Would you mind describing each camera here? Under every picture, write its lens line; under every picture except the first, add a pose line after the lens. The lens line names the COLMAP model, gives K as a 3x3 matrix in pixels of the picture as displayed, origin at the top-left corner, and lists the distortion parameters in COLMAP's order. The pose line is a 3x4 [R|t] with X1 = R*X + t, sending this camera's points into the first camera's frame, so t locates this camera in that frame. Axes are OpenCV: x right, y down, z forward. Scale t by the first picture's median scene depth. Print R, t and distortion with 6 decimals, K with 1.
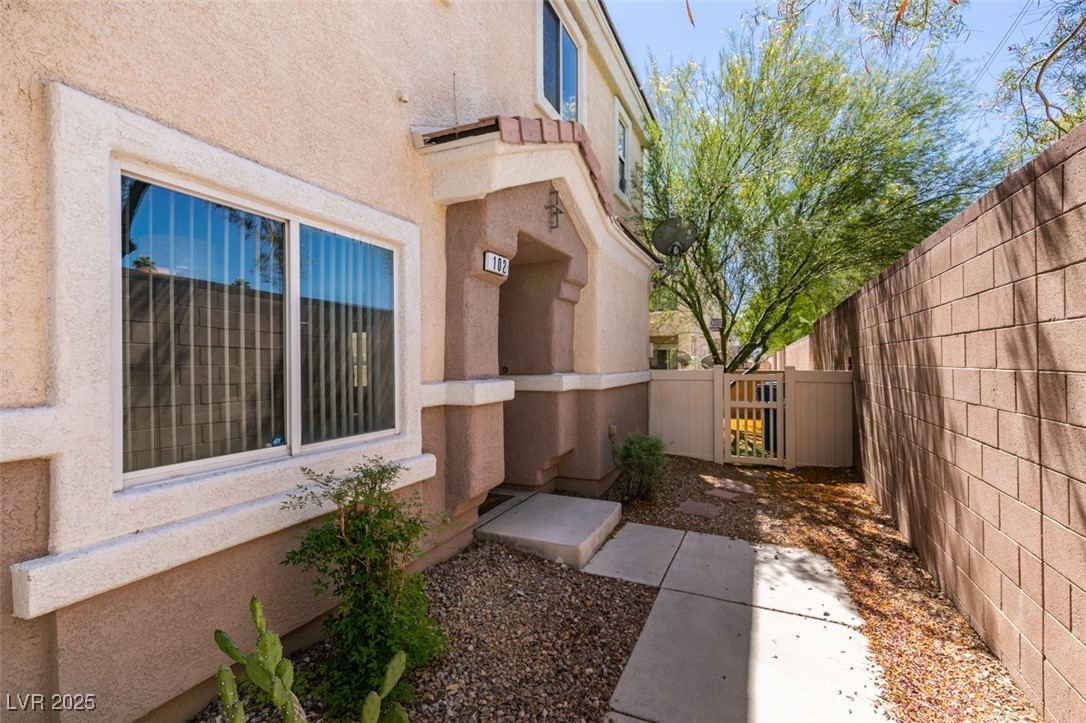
lens RADIAL K [[485.2, 0, 543.0], [0, 485.2, 361.5], [0, 0, 1]] dist [0.008036, -0.000243]
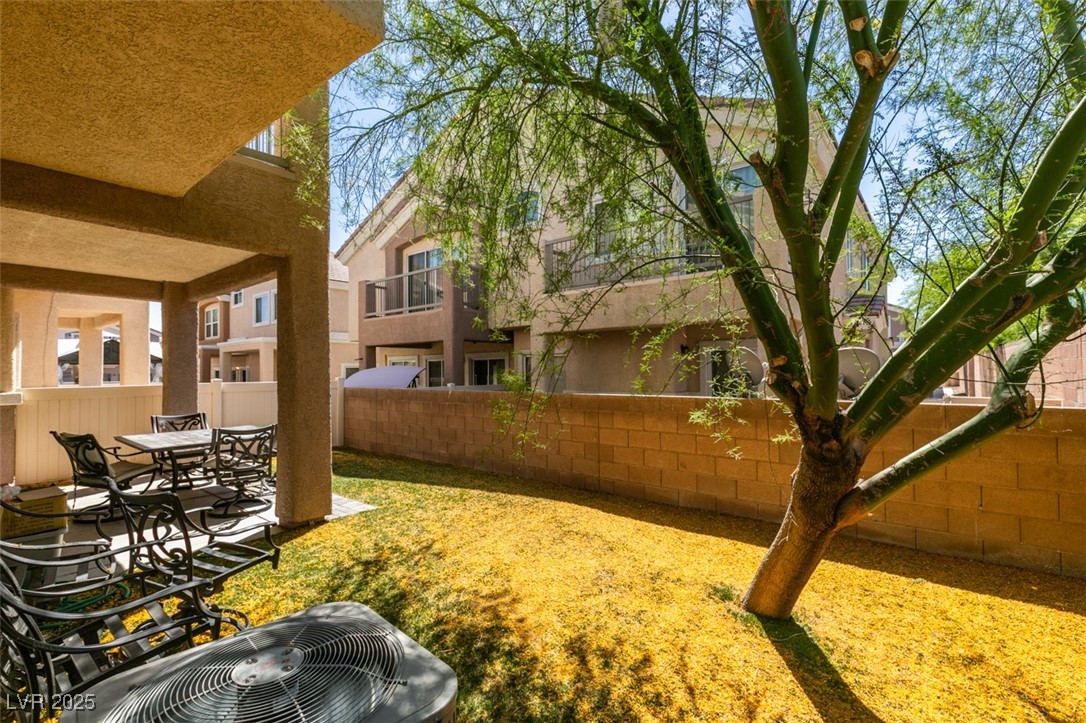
lens RADIAL K [[485.2, 0, 543.0], [0, 485.2, 361.5], [0, 0, 1]] dist [0.008036, -0.000243]
pose [[0.970924, -0.006289, -0.239304, 0.307140], [0.001840, 0.999821, -0.018811, -0.005070], [0.239380, 0.017824, 0.970762, 0.778279]]
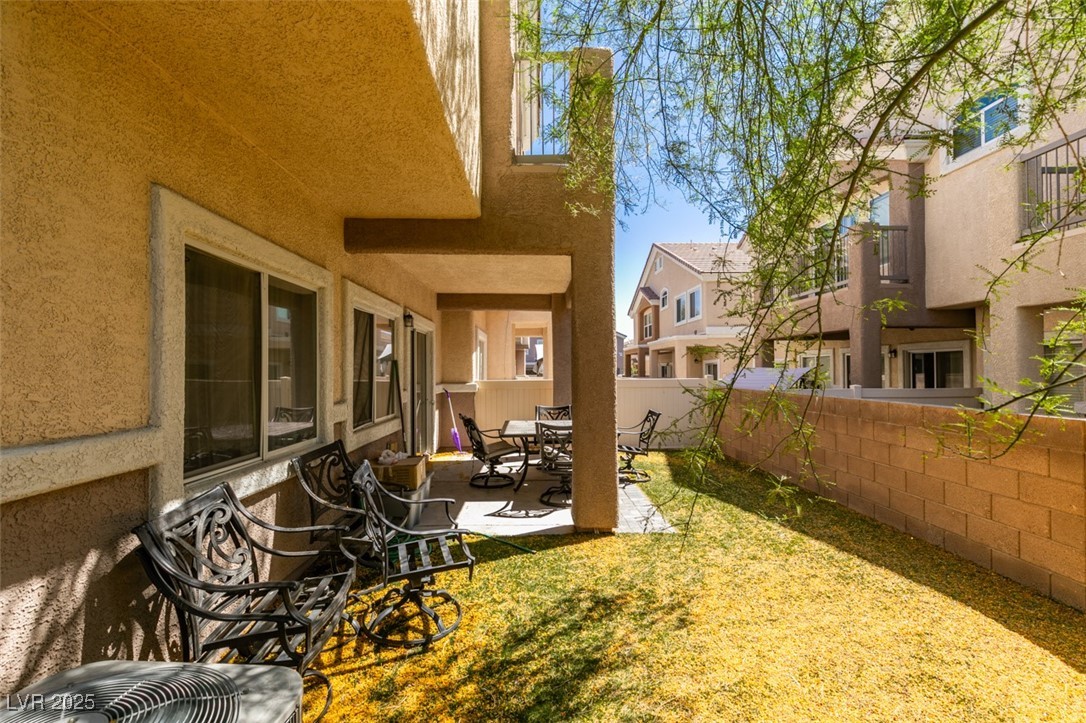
lens RADIAL K [[485.2, 0, 543.0], [0, 485.2, 361.5], [0, 0, 1]] dist [0.008036, -0.000243]
pose [[0.449517, -0.008779, -0.893229, 0.357476], [0.000840, 0.999955, -0.009405, -0.010173], [0.893271, 0.003478, 0.449505, 0.961252]]
